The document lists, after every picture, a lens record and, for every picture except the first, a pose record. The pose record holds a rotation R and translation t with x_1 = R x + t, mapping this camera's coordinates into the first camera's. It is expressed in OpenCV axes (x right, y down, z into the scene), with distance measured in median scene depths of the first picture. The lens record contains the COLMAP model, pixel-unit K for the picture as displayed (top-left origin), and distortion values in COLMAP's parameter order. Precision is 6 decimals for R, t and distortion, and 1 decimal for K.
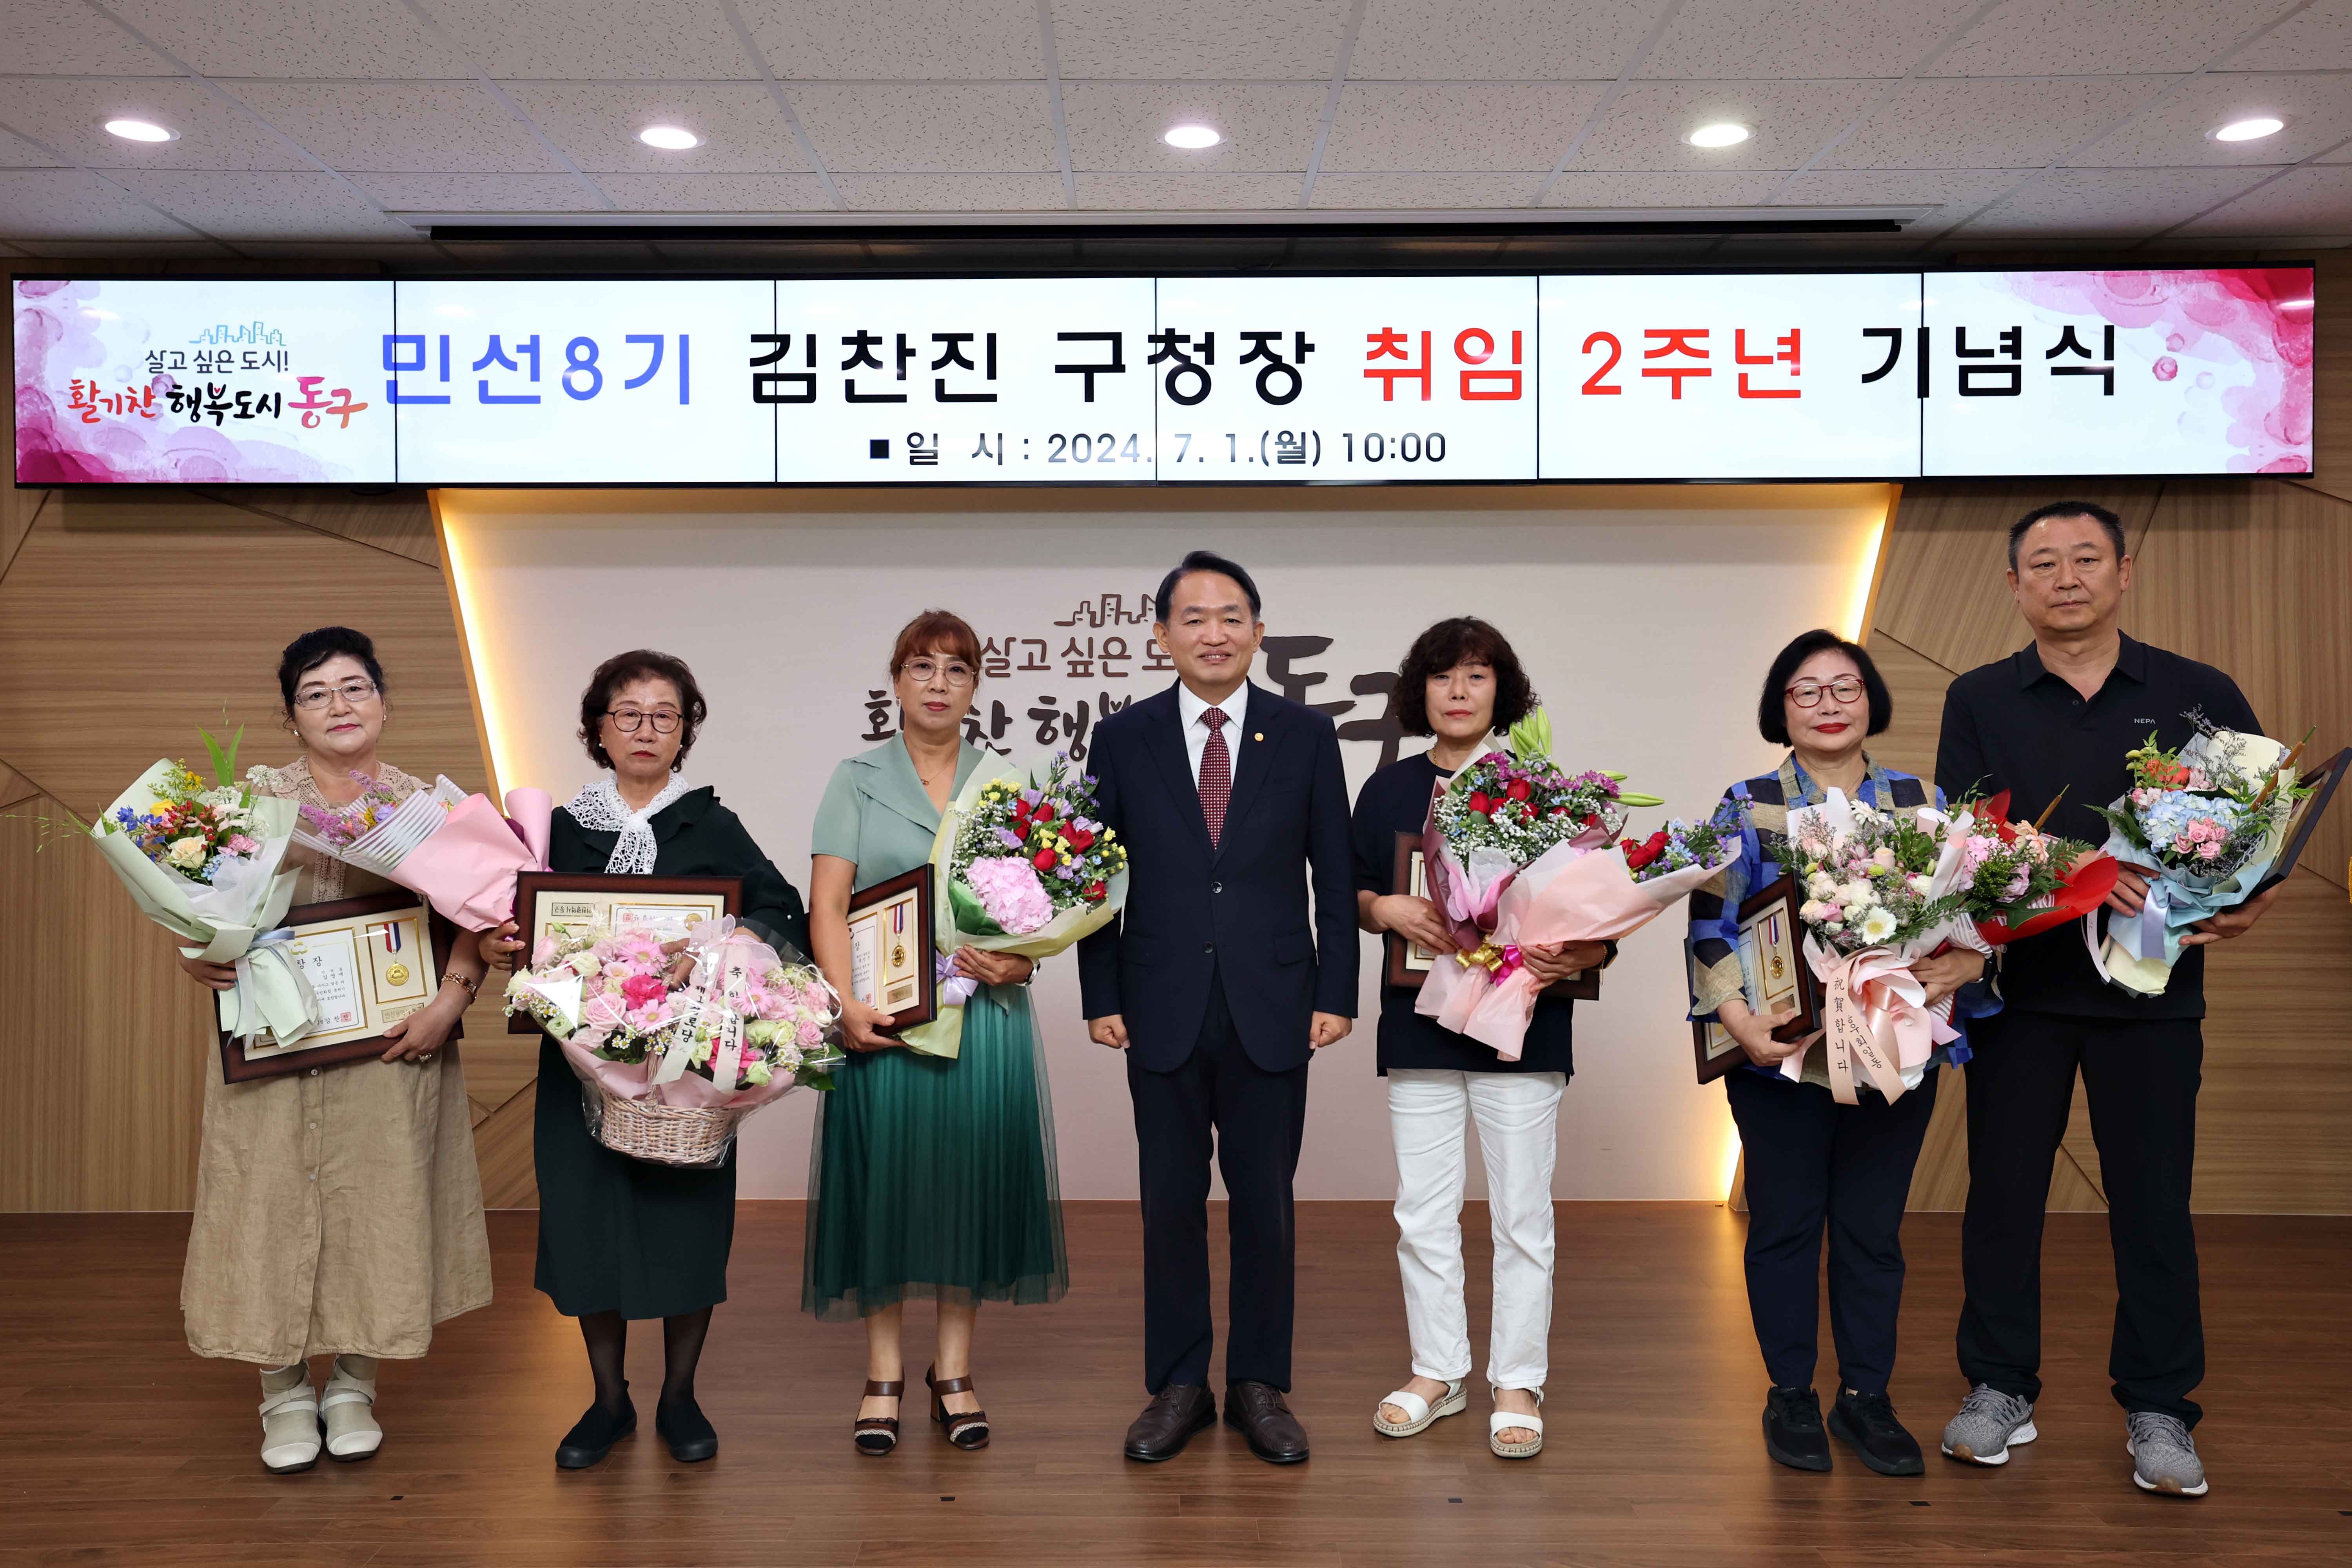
lens RADIAL K [[1737.6, 0, 1149.2], [0, 1737.6, 715.3], [0, 0, 1]] dist [-0.001305, 0.035225]
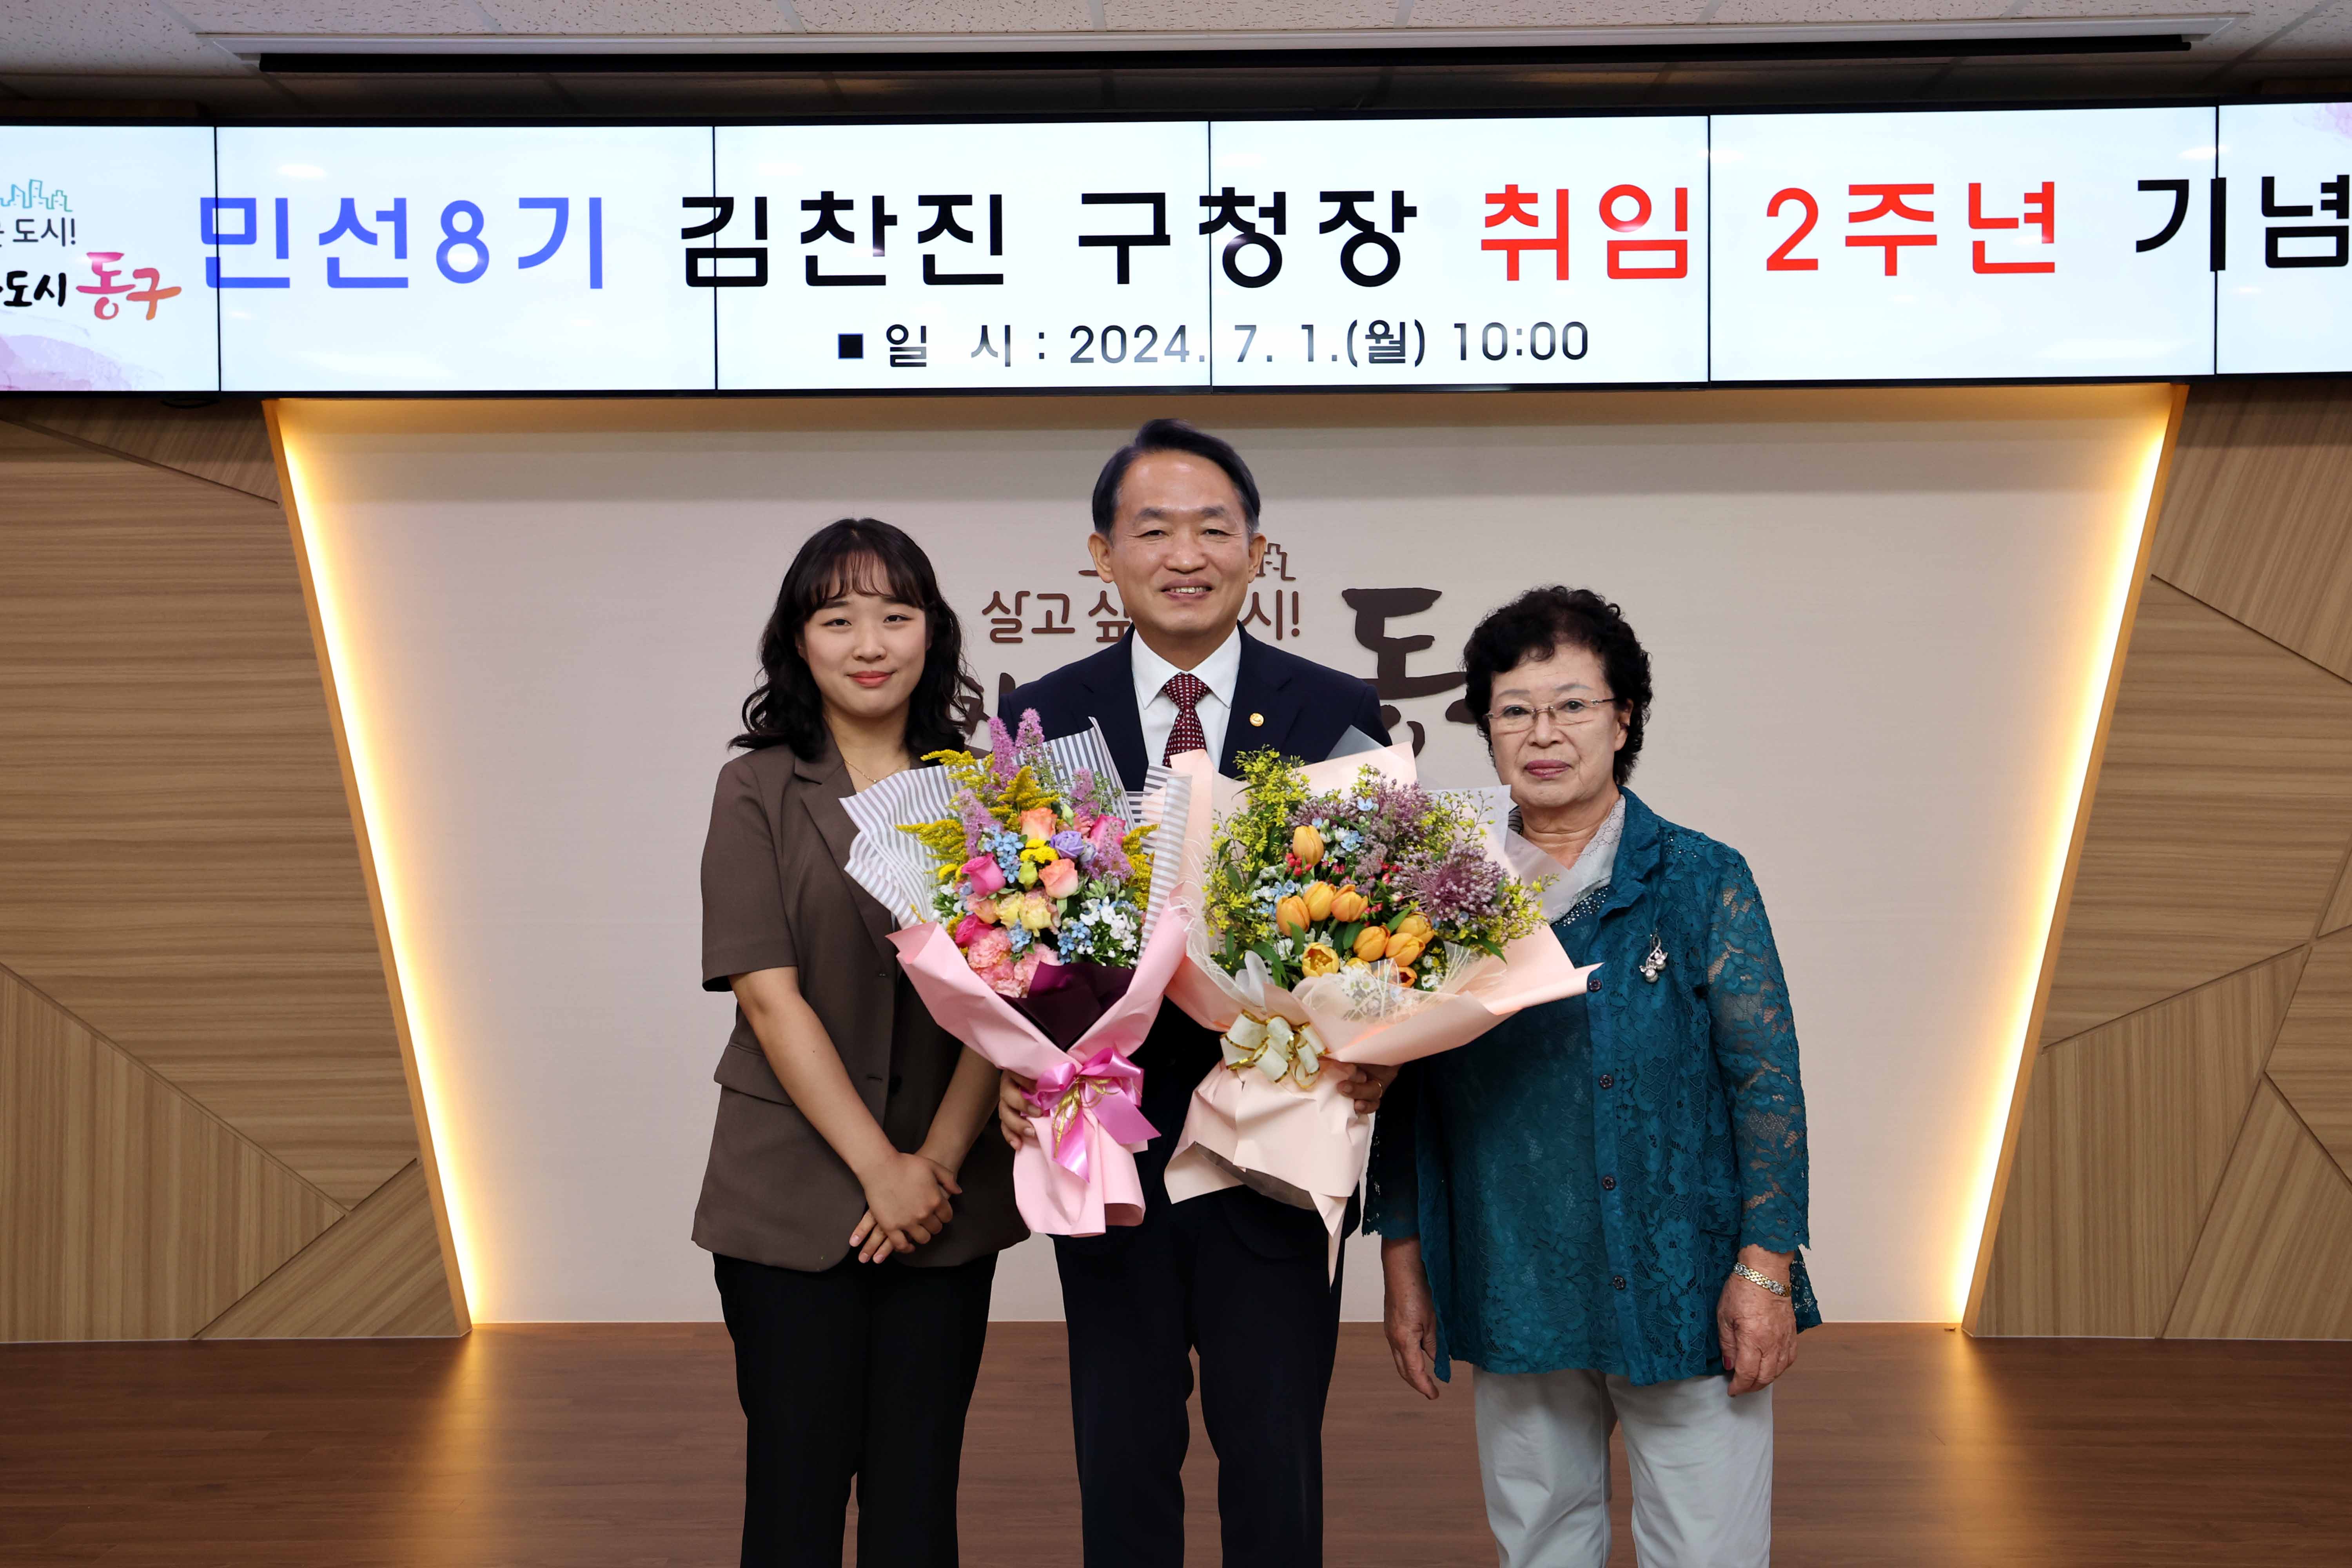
lens RADIAL K [[2192.2, 0, 1203.2], [0, 2192.2, 710.3], [0, 0, 1]] dist [0.039760, 0.000000]
pose [[0.999978, -0.003250, -0.005835, 0.005862], [0.003298, 0.999960, 0.008331, 0.000295], [0.005808, -0.008350, 0.999948, 0.026972]]
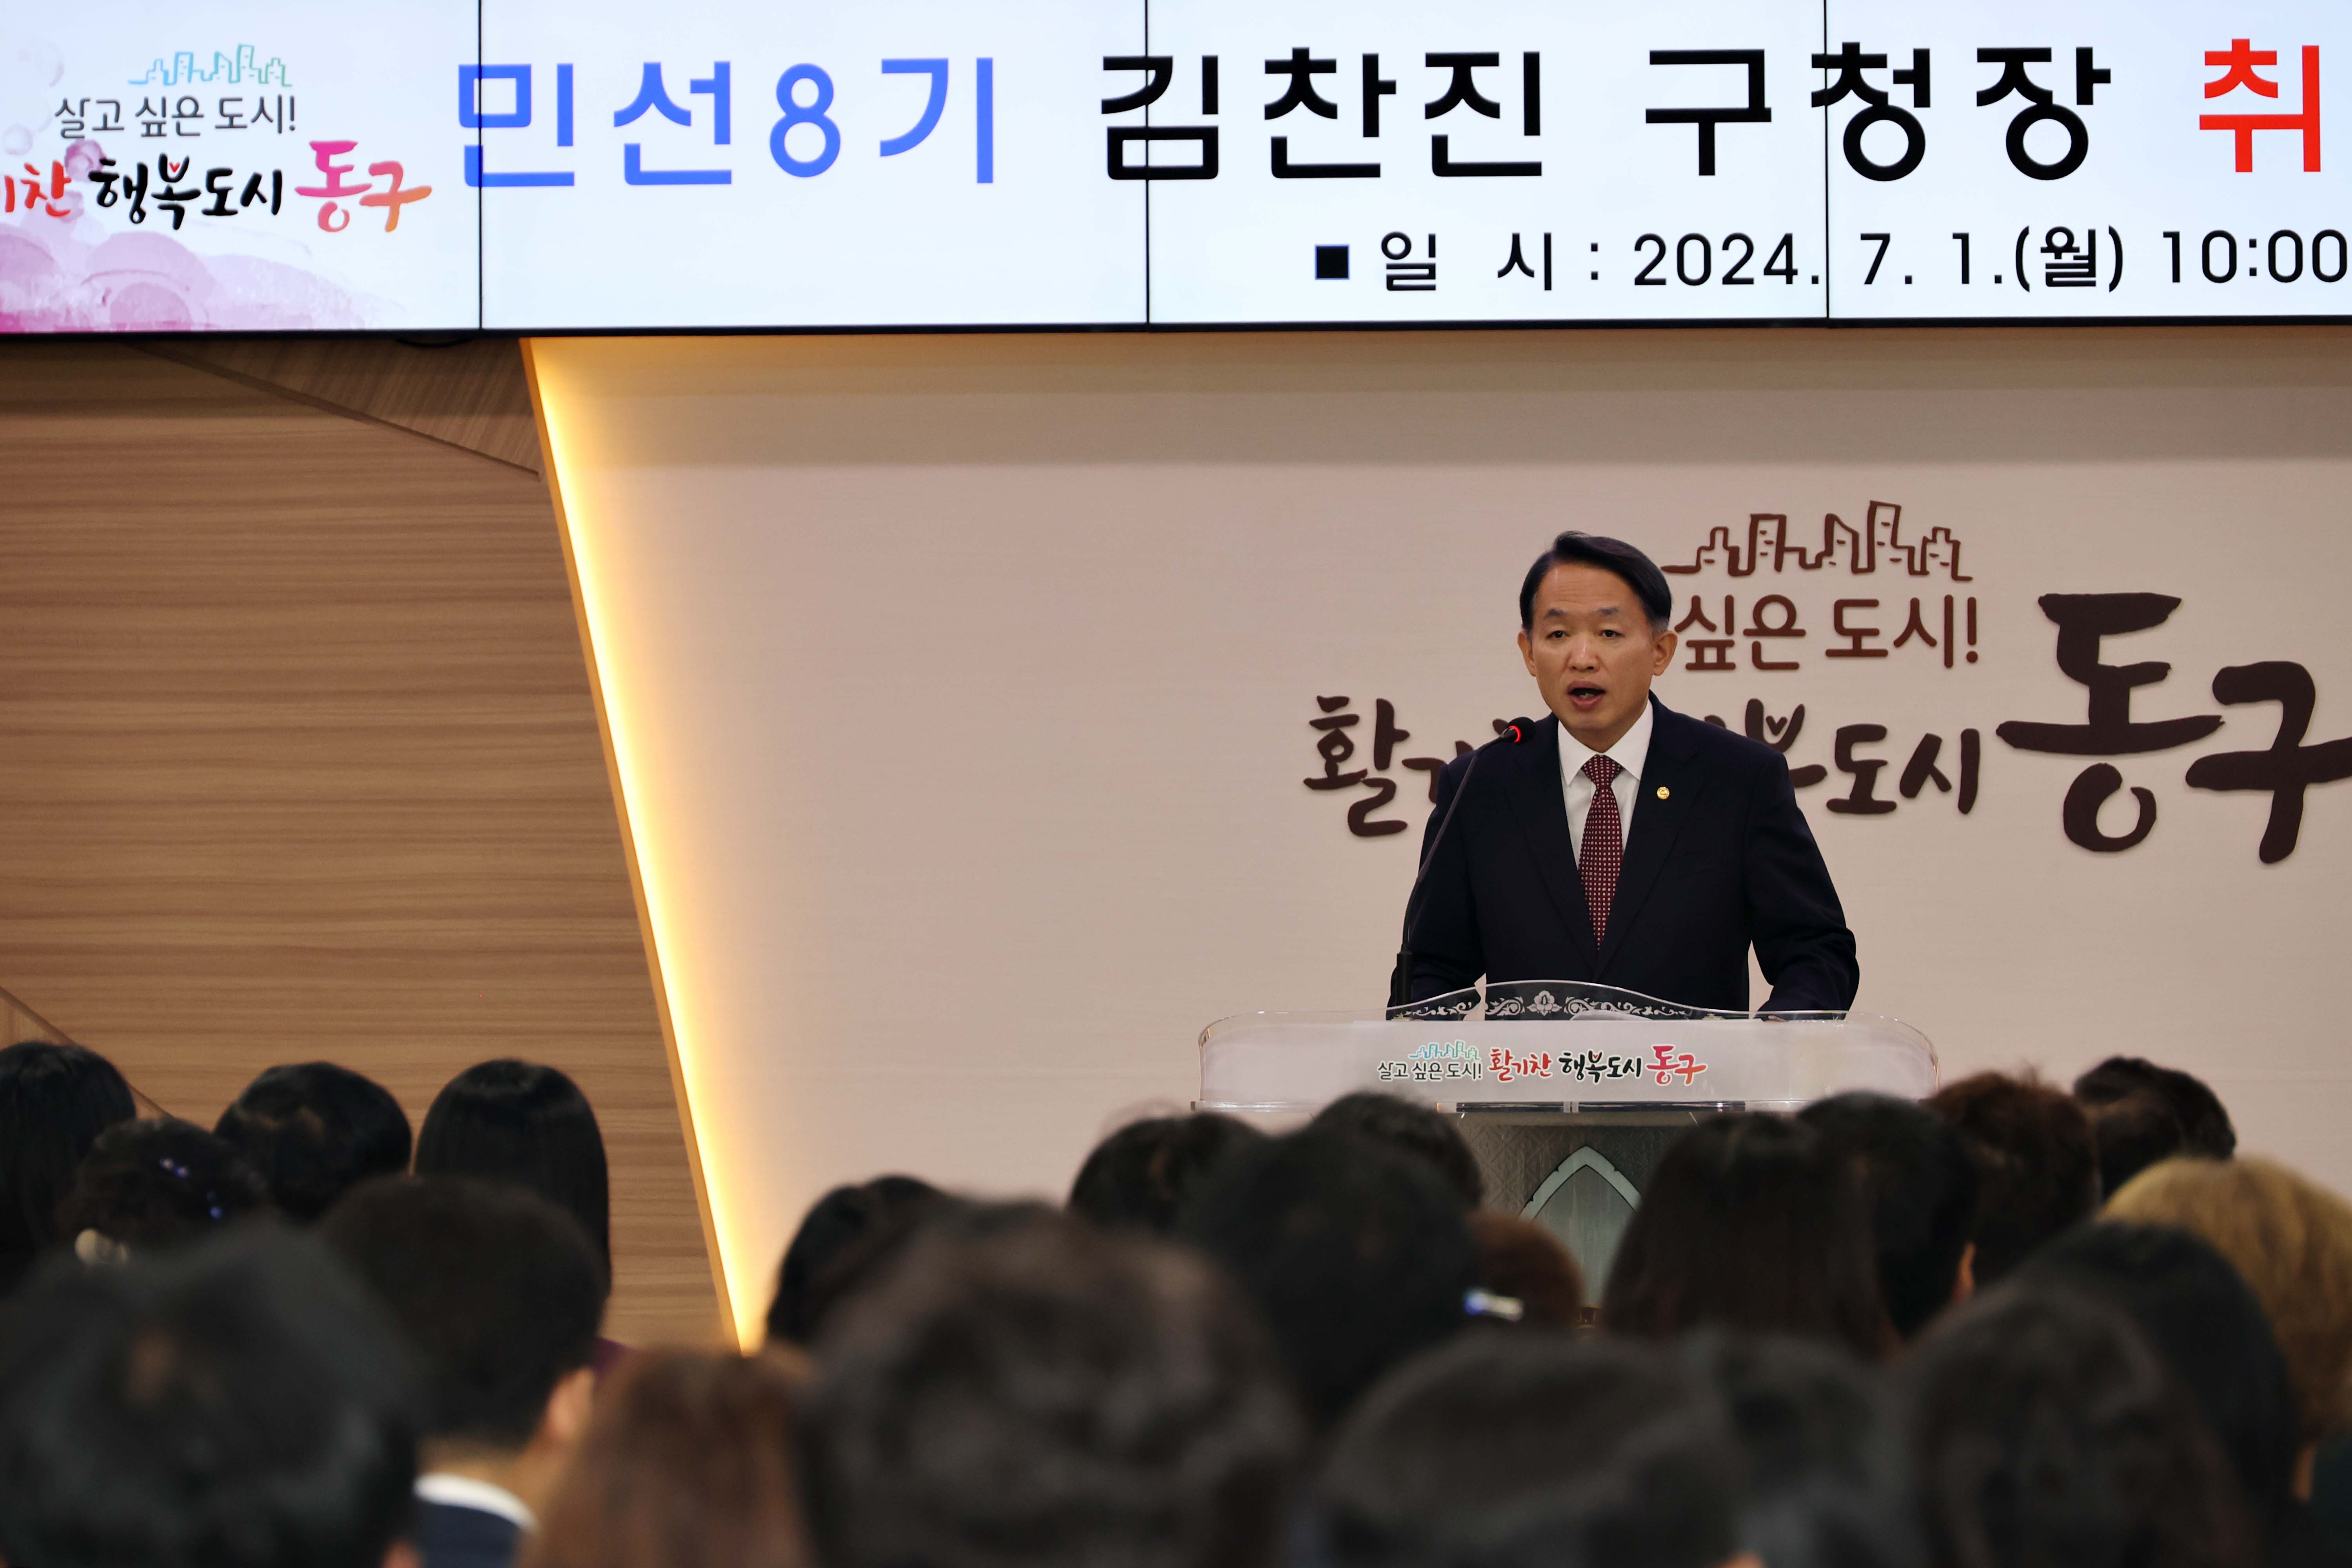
lens RADIAL K [[12350.8, 0, 1103.4], [0, 12350.8, 708.9], [0, 0, 1]] dist [-0.756600, 0.000000]
pose [[0.980975, -0.000236, -0.194132, 0.533274], [0.002580, 0.999927, 0.011821, -0.058076], [0.194115, -0.012097, 0.980904, -2.854459]]
